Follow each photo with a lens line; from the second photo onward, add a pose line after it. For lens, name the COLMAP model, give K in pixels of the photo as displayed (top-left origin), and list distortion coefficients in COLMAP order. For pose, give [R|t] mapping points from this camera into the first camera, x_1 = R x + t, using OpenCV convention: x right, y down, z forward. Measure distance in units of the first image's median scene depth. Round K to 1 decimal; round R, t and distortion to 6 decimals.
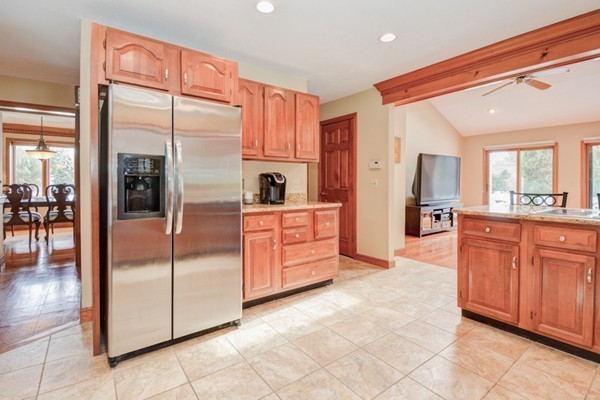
lens RADIAL K [[285.4, 0, 300.9], [0, 285.4, 185.0], [0, 0, 1]] dist [-0.000227, -0.016306]
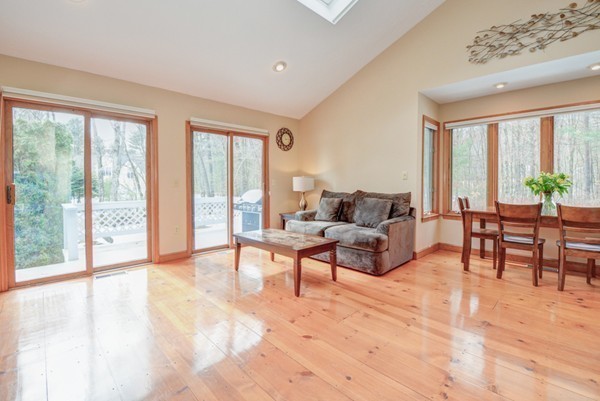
lens RADIAL K [[269.6, 0, 308.4], [0, 269.6, 188.4], [0, 0, 1]] dist [0.001594, -0.013913]
pose [[-0.141735, -0.024533, 0.989601, 0.822287], [0.010850, 0.999594, 0.026335, -0.017241], [-0.989845, 0.014470, -0.141411, 2.171452]]
